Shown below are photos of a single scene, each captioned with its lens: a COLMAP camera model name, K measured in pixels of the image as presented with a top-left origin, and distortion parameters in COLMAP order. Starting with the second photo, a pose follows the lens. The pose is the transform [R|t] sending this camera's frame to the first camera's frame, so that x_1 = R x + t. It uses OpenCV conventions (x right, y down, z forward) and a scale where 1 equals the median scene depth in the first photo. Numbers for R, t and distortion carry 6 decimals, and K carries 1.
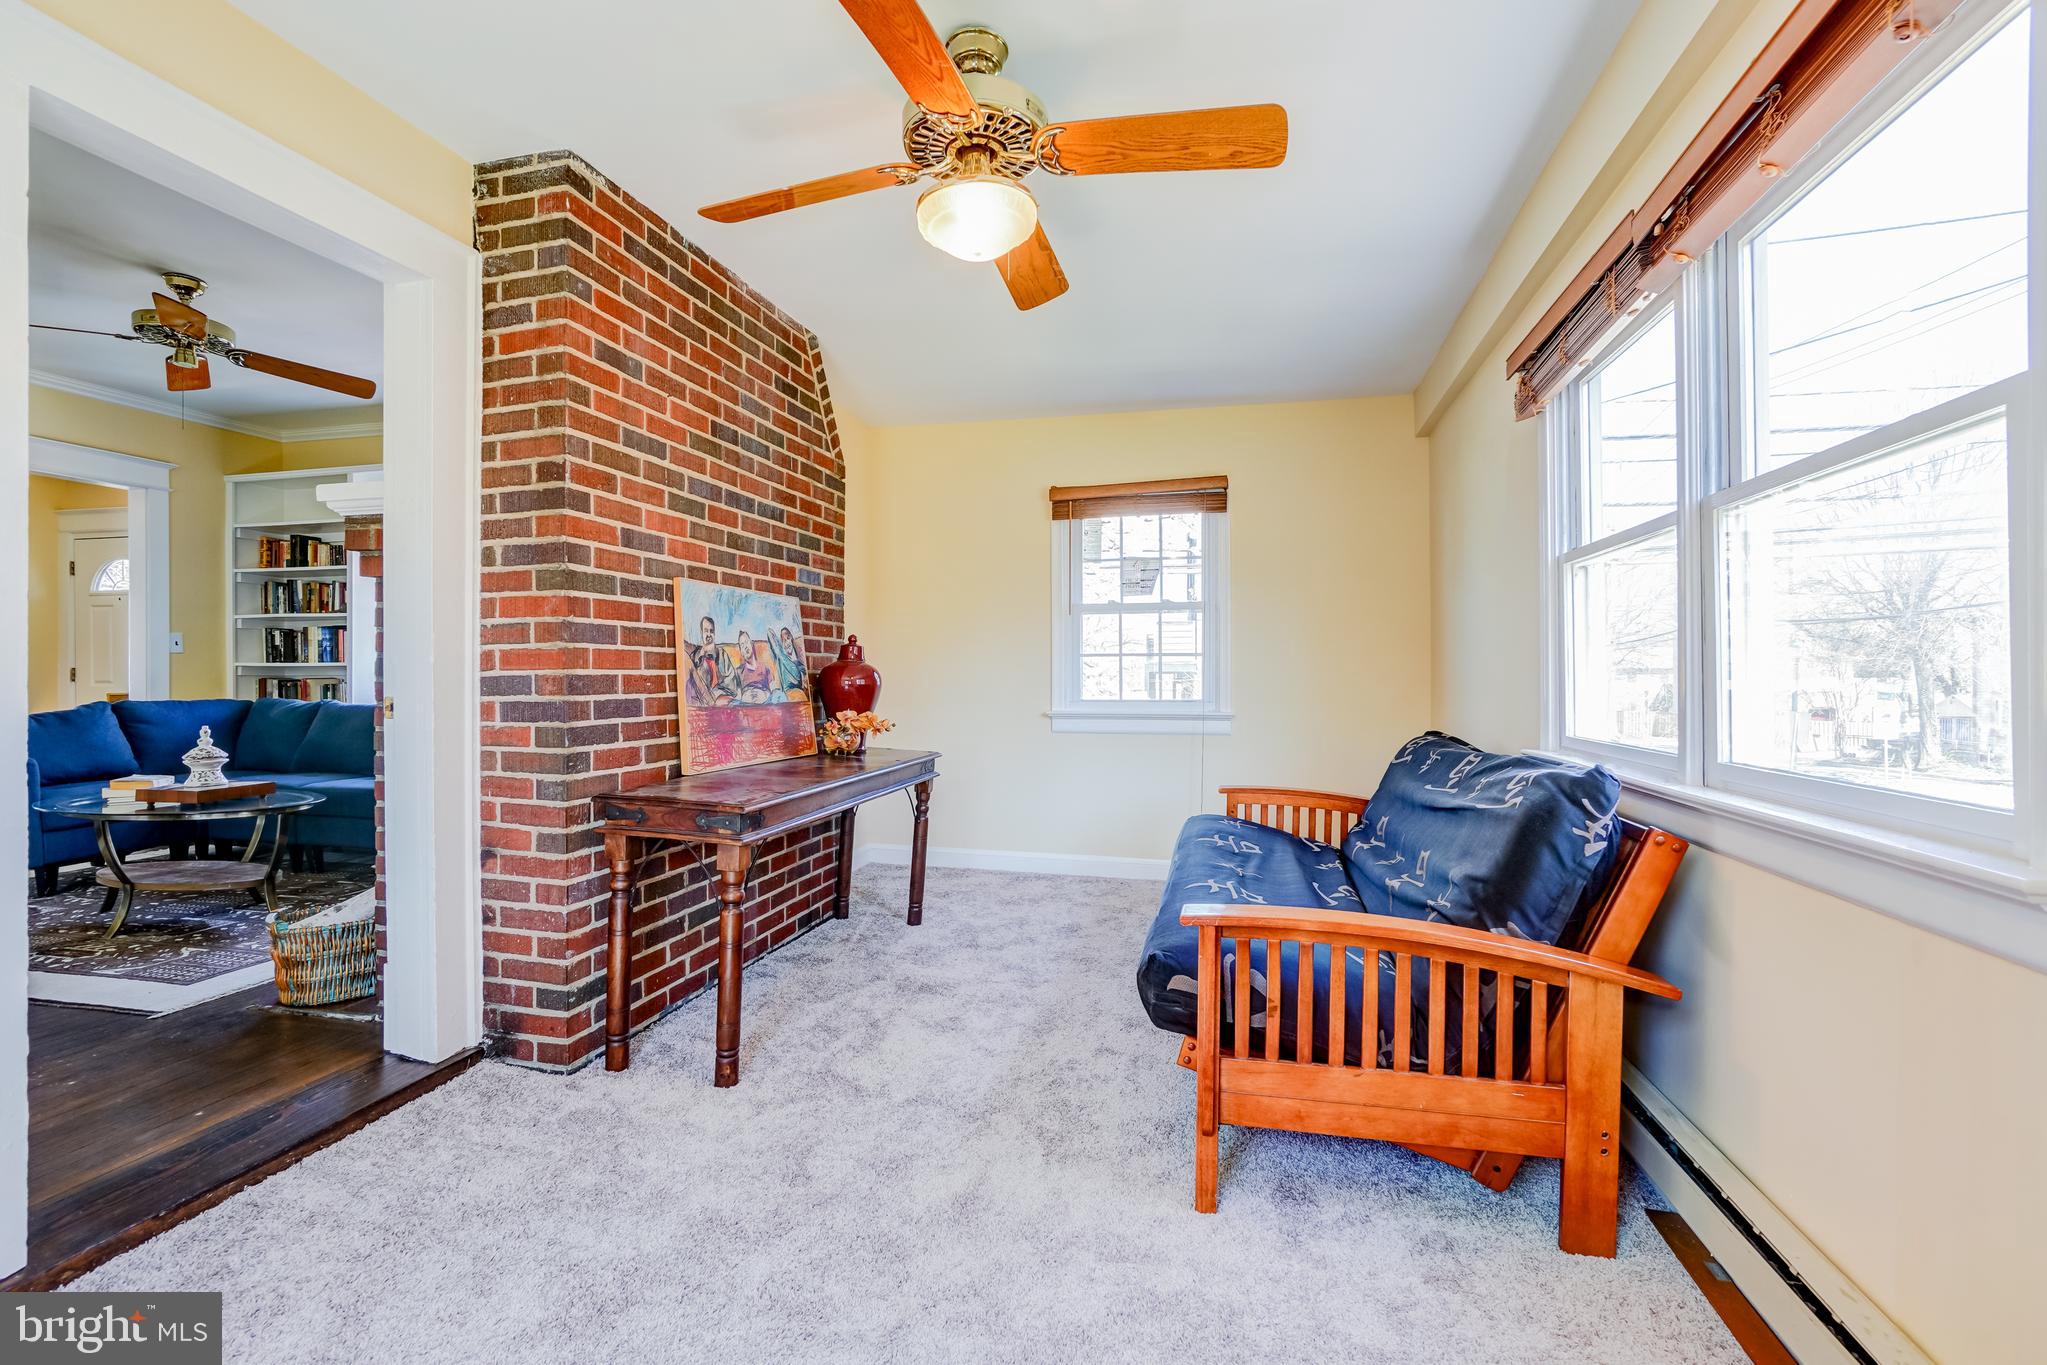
lens RADIAL K [[895.8, 0, 1032.4], [0, 895.8, 676.1], [0, 0, 1]] dist [-0.010135, 0.000527]
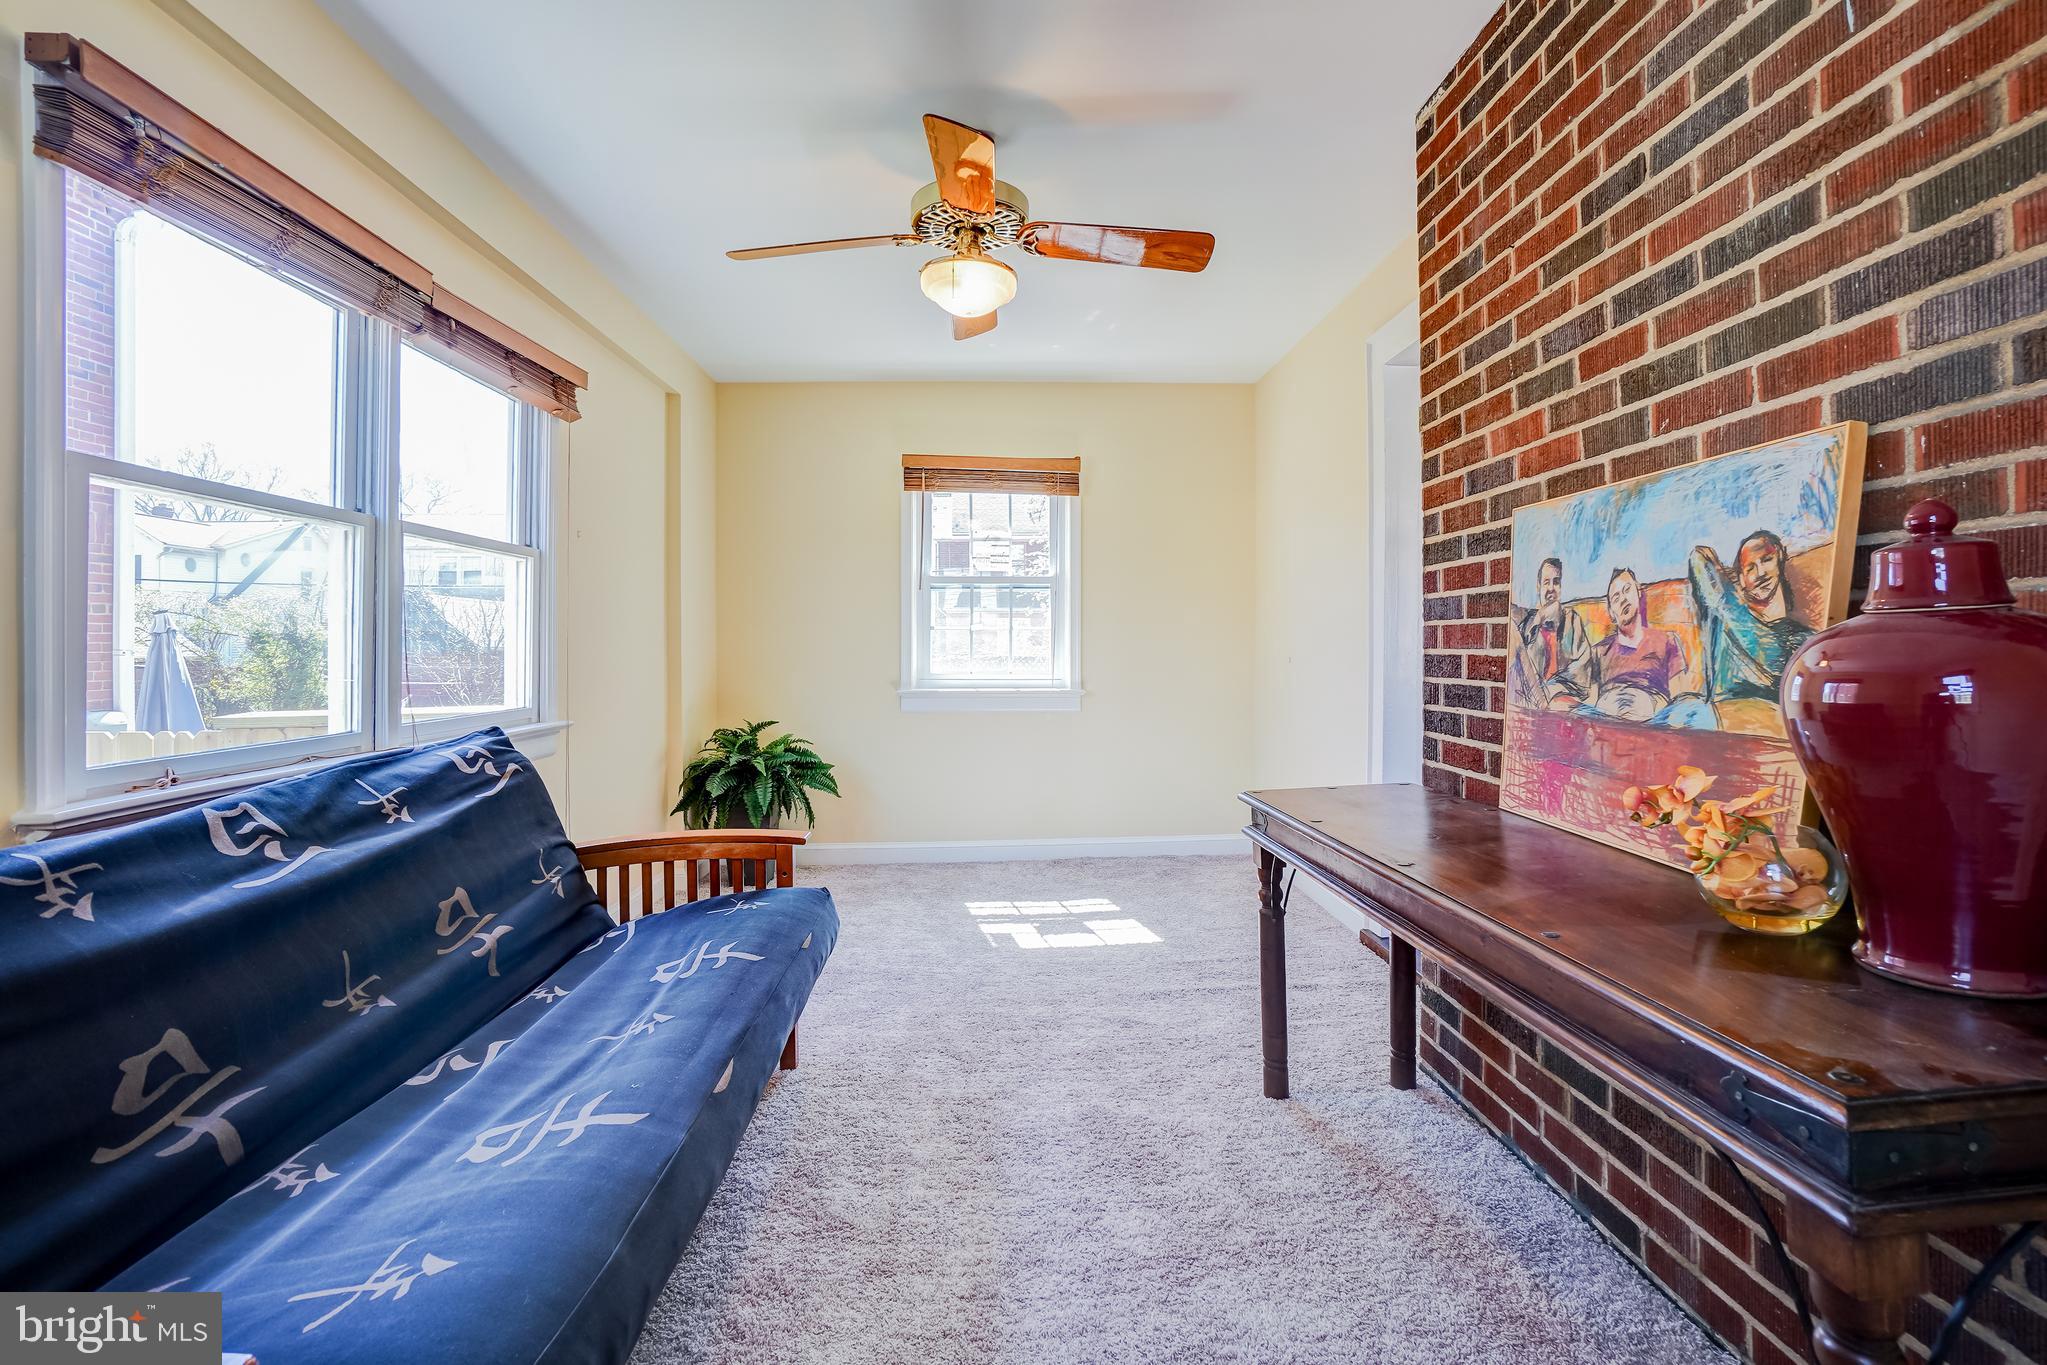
lens RADIAL K [[922.0, 0, 1033.2], [0, 922.0, 676.7], [0, 0, 1]] dist [-0.051755, 0.019584]
pose [[-0.959666, 0.007136, -0.281052, 0.140842], [-0.001780, 0.999504, 0.031456, -0.006989], [0.281137, 0.030688, -0.959177, 1.586406]]
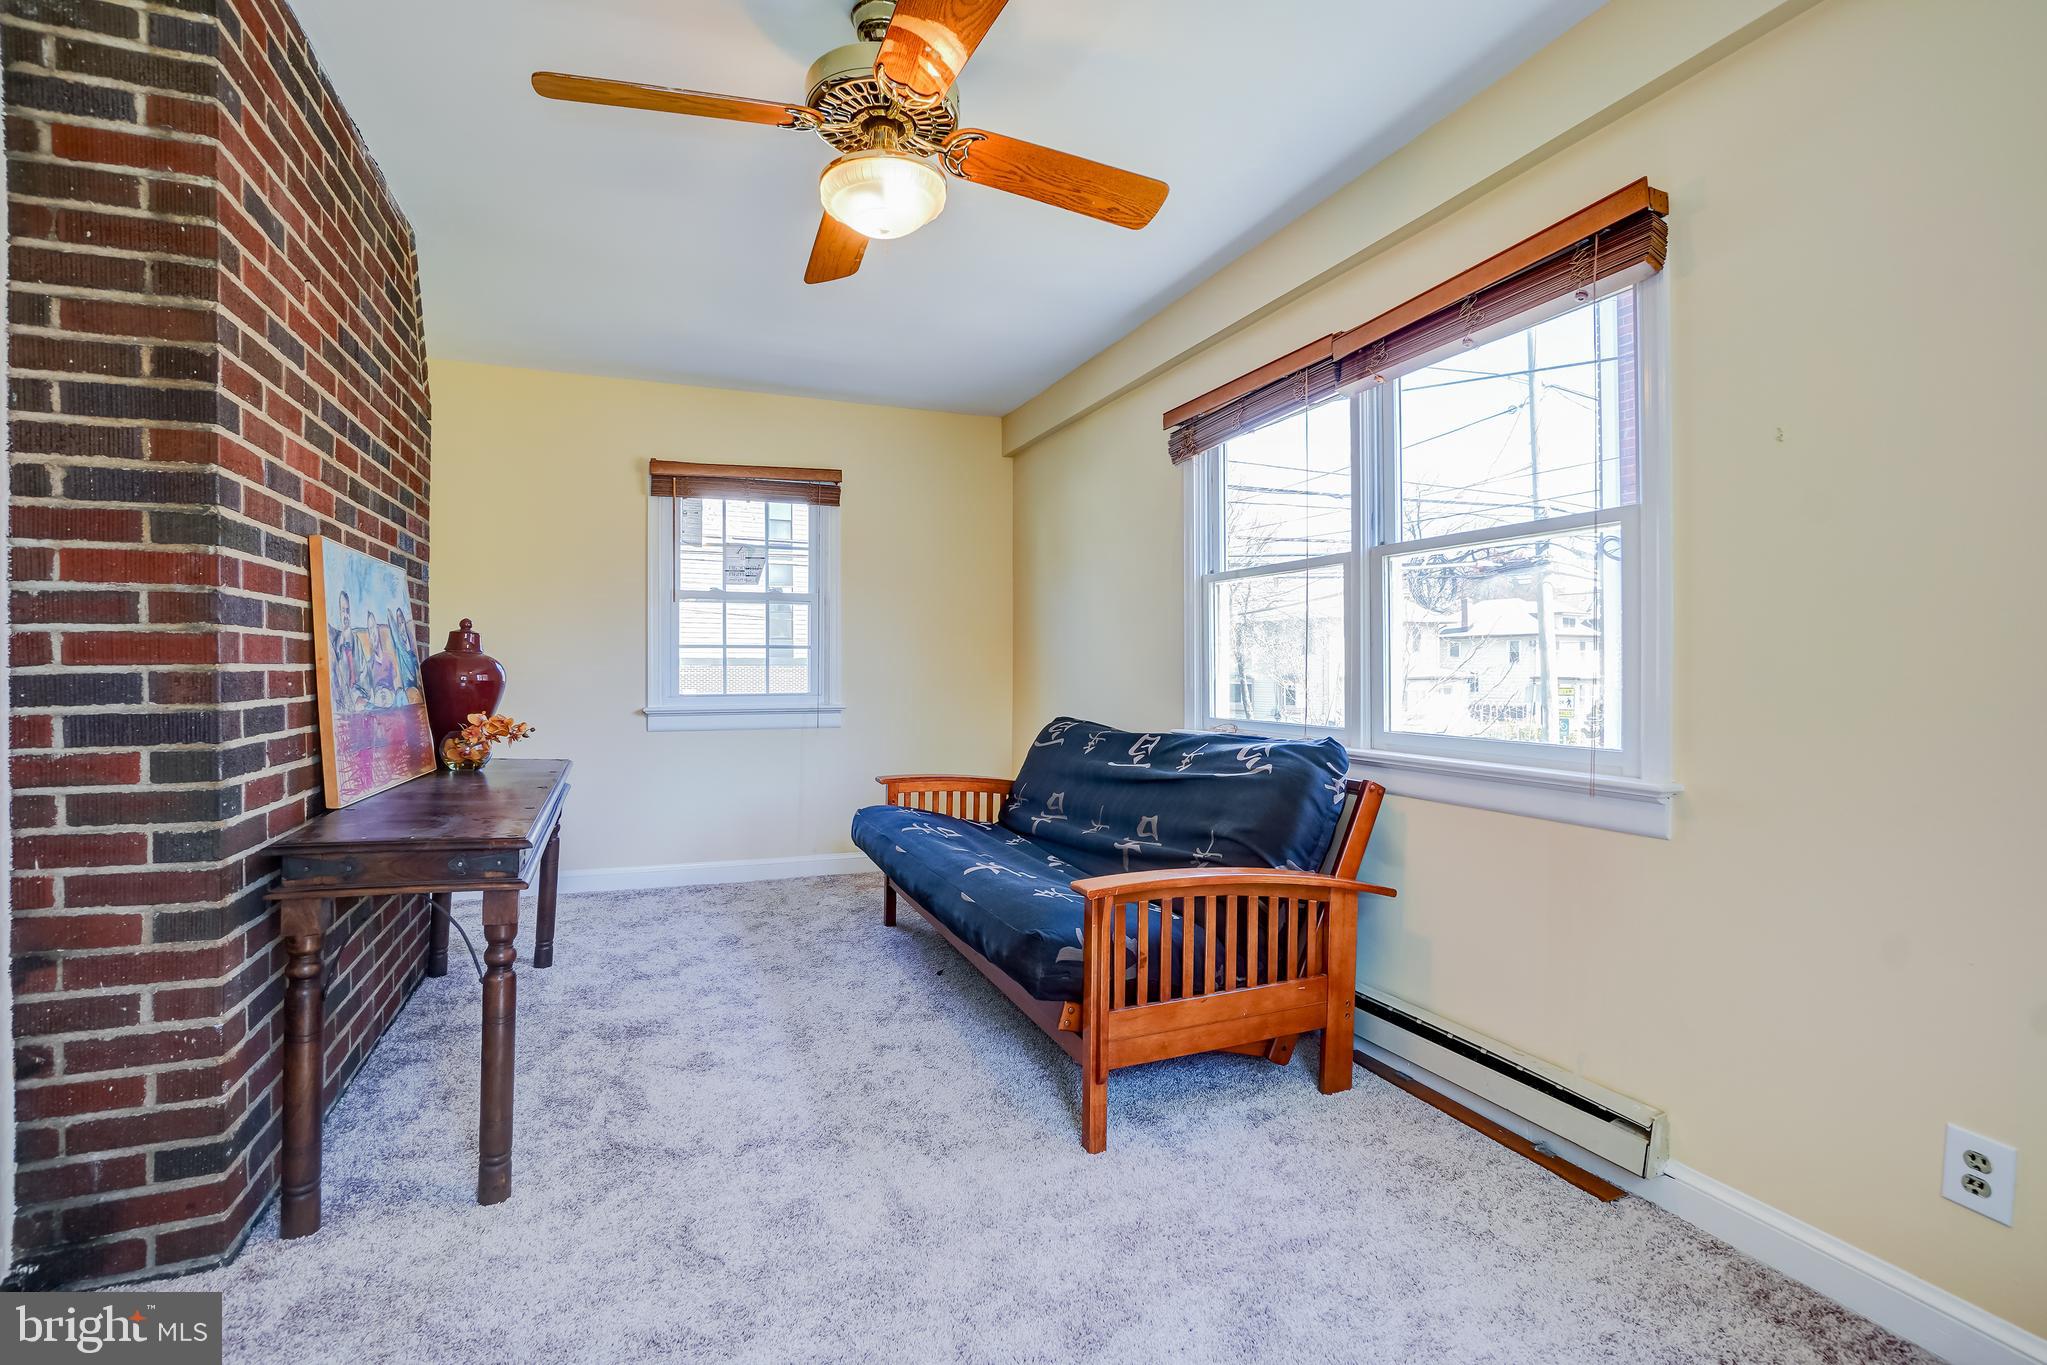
lens RADIAL K [[905.4, 0, 995.2], [0, 905.4, 671.5], [0, 0, 1]] dist [-0.051734, 0.026471]
pose [[0.820739, -0.002695, 0.571298, -0.365680], [-0.000793, 0.999983, 0.005856, -0.005475], [-0.571303, -0.005260, 0.820722, 0.104743]]
